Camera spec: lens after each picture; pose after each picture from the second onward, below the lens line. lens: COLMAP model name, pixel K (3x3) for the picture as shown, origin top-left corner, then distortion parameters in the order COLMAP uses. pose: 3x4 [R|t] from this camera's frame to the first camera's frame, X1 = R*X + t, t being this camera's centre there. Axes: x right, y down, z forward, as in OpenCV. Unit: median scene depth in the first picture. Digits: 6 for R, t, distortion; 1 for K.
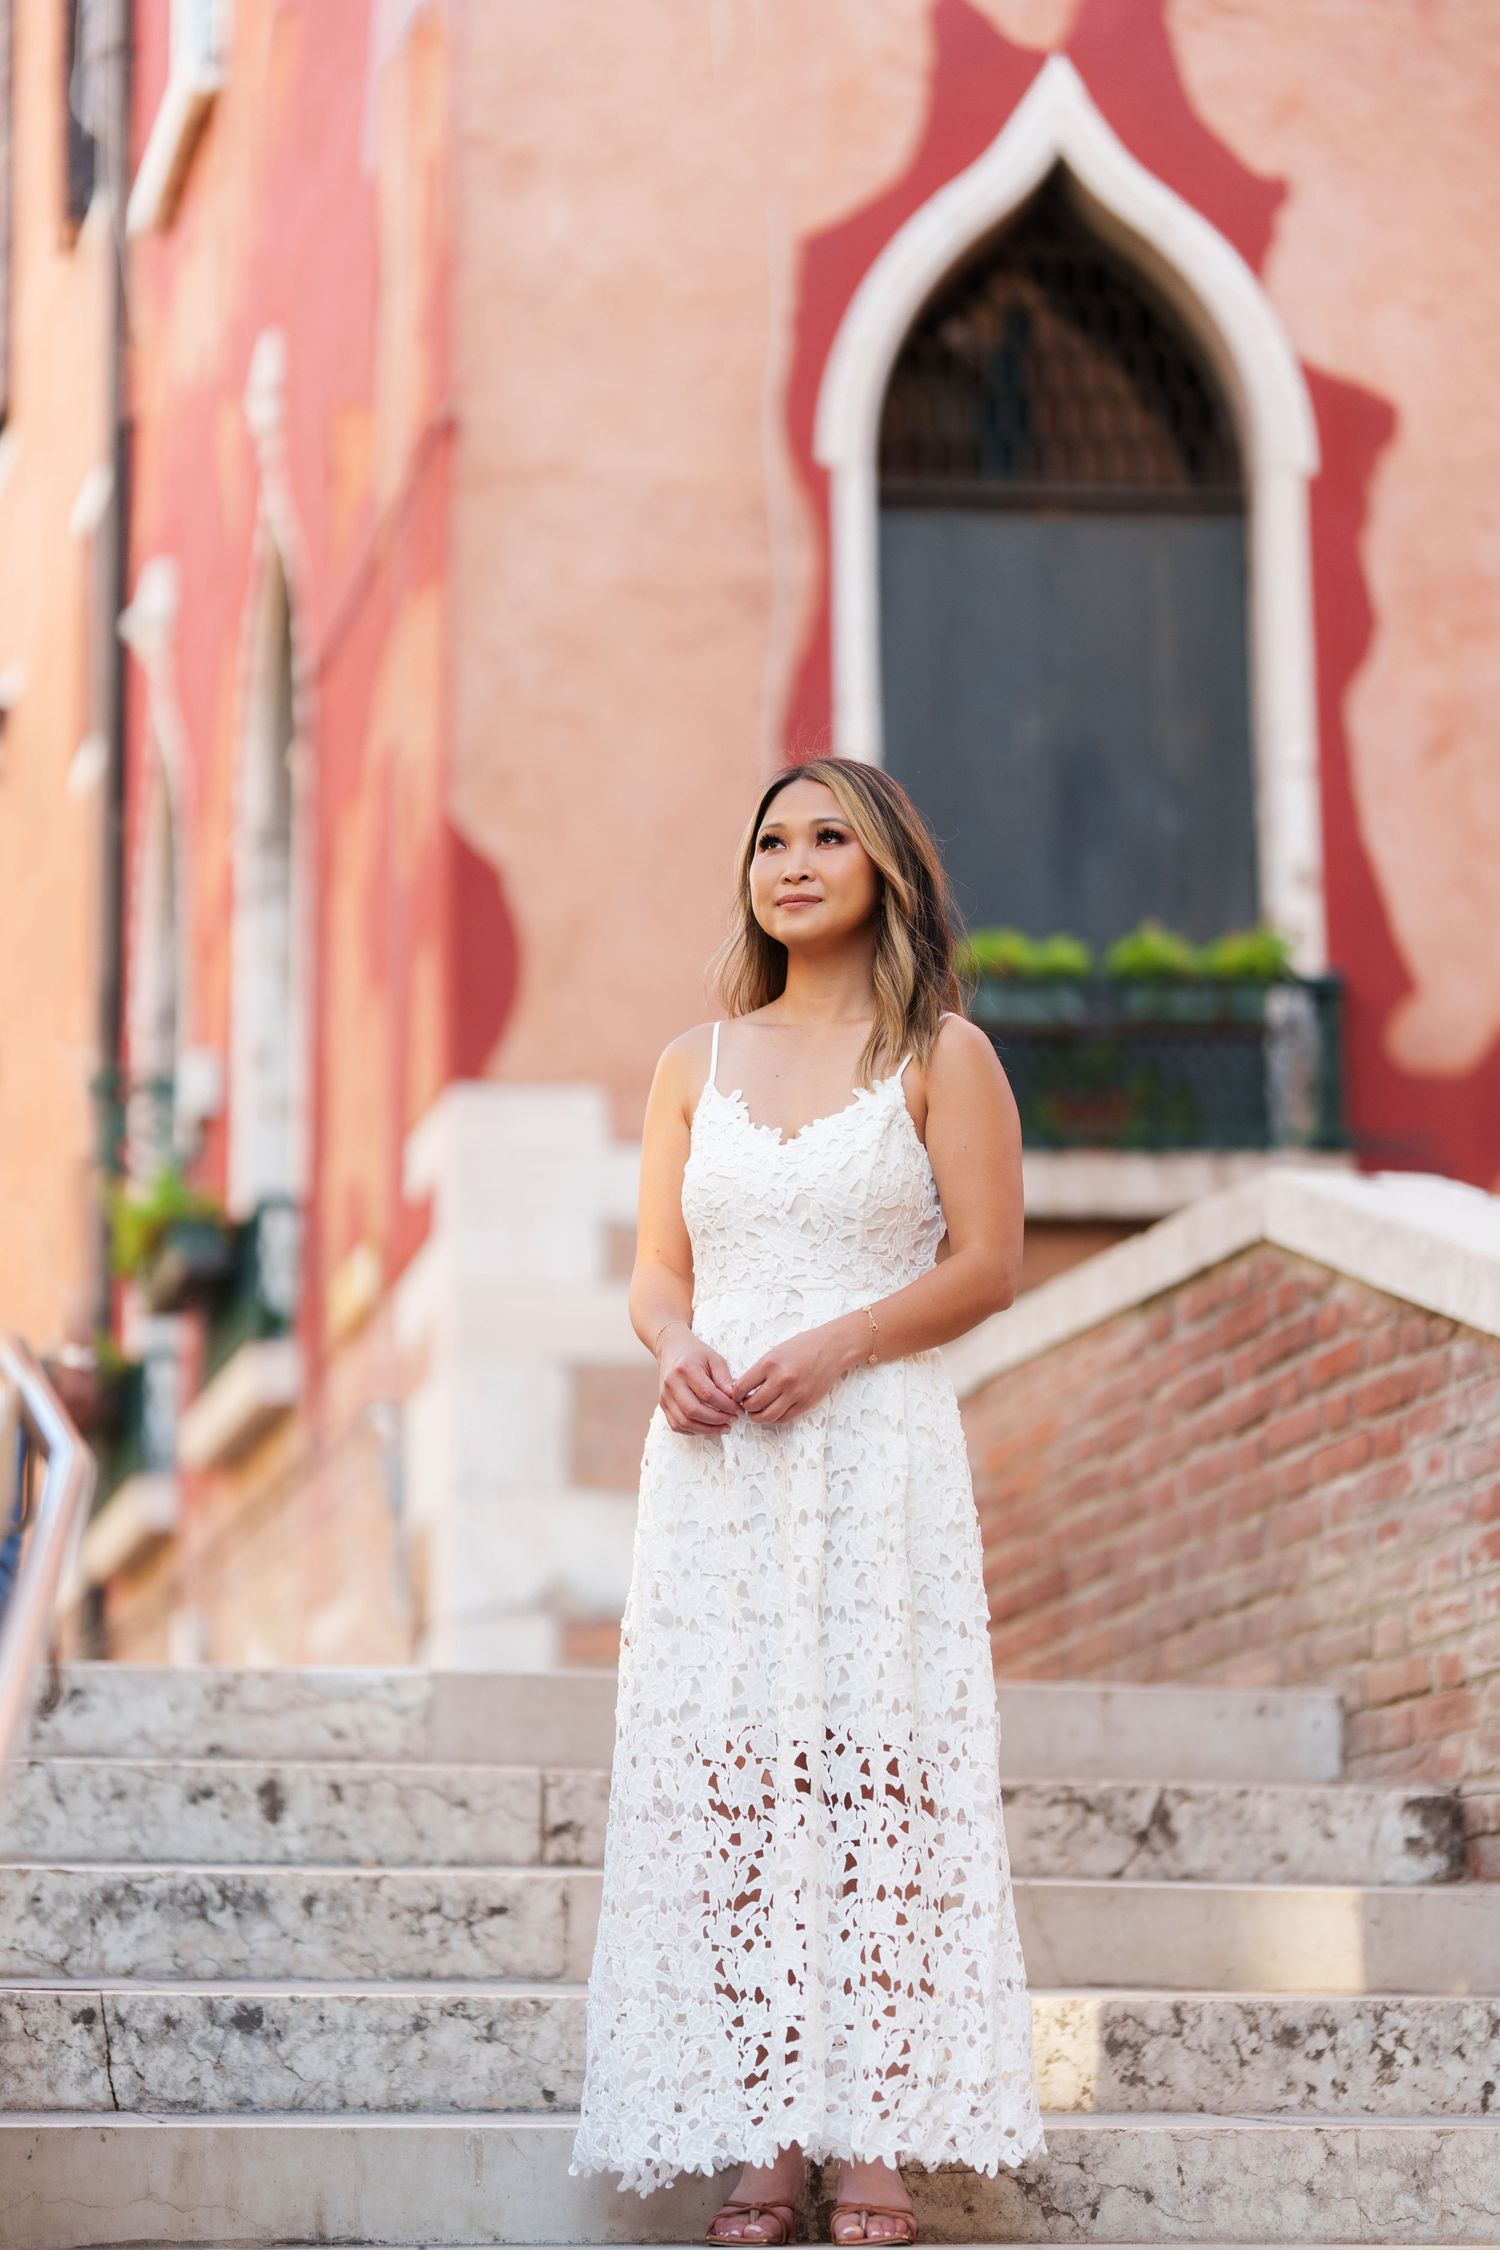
lens RADIAL K [[5333.7, 0, 729.6], [0, 5333.7, 1226.4], [0, 0, 1]] dist [0.039926, 0.470728]
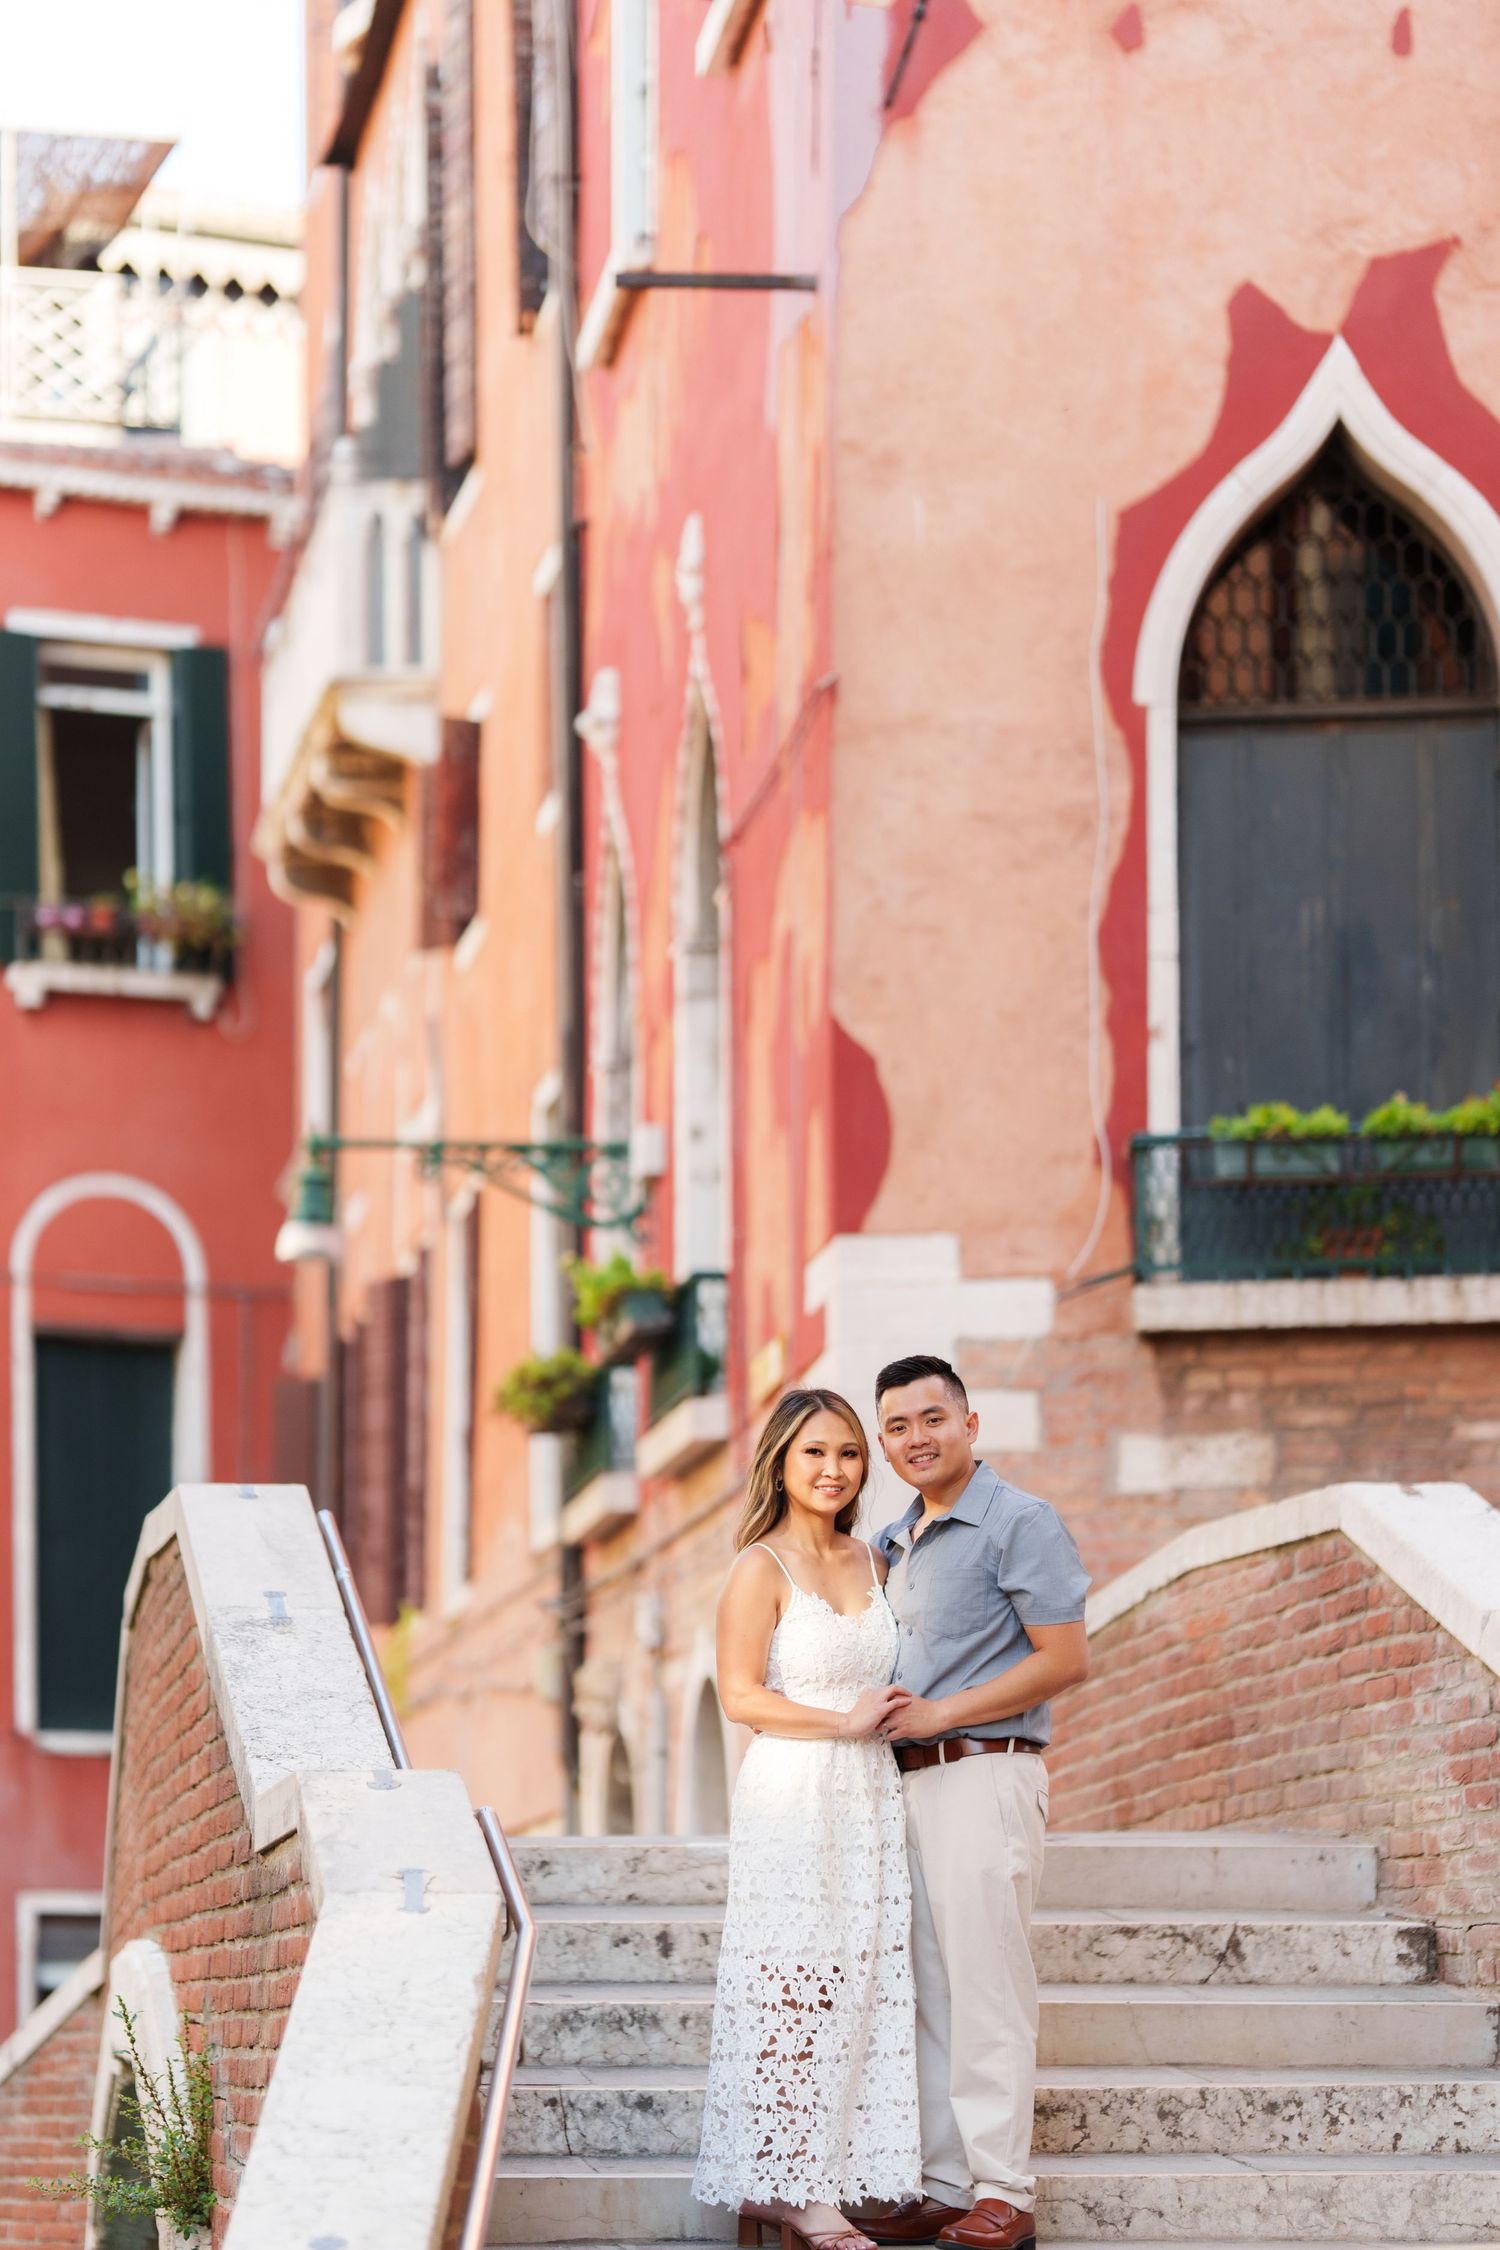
lens RADIAL K [[5784.2, 0, 13.1], [0, 5784.2, 1990.0], [0, 0, 1]] dist [0.010383, -0.017479]
pose [[0.976146, 0.001239, -0.217112, 0.098756], [0.041495, 0.980486, 0.192160, -0.216043], [0.213113, -0.196585, 0.957046, -0.701562]]
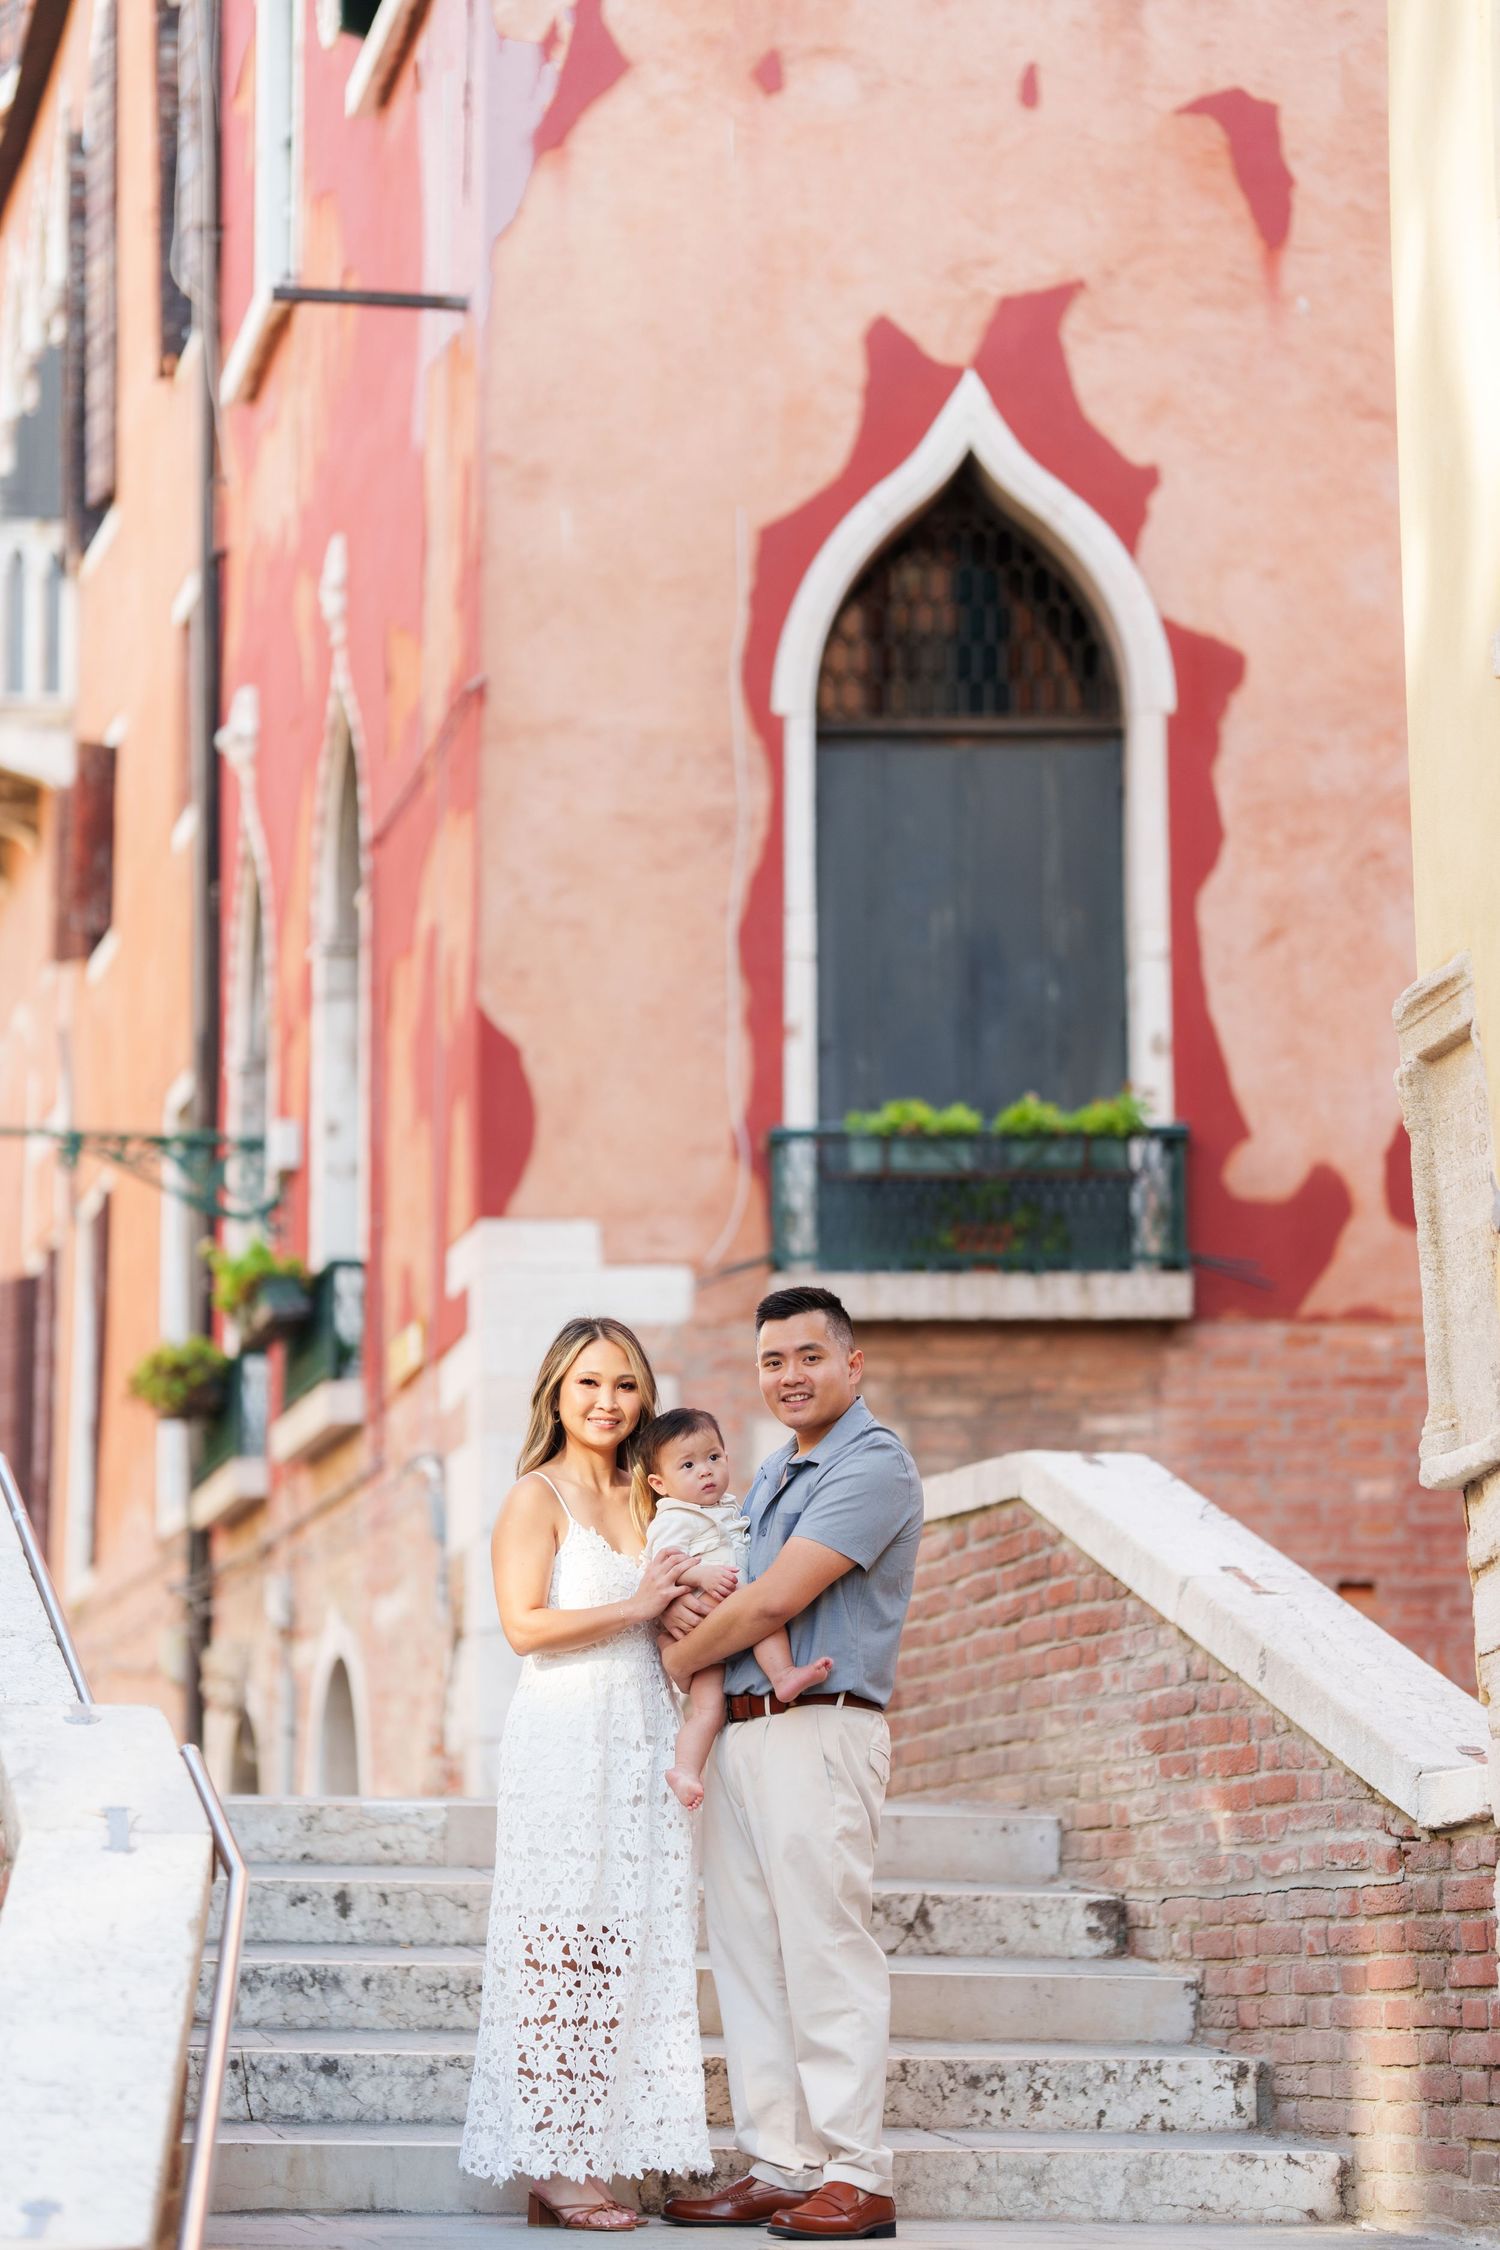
lens RADIAL K [[5372.8, 0, -41.2], [0, 5372.8, 1565.0], [0, 0, 1]] dist [-0.012823, 0.004310]
pose [[0.987718, 0.005734, -0.156140, 0.047213], [0.012973, 0.992866, 0.118527, -0.173540], [0.155706, -0.119097, 0.980598, -0.537936]]
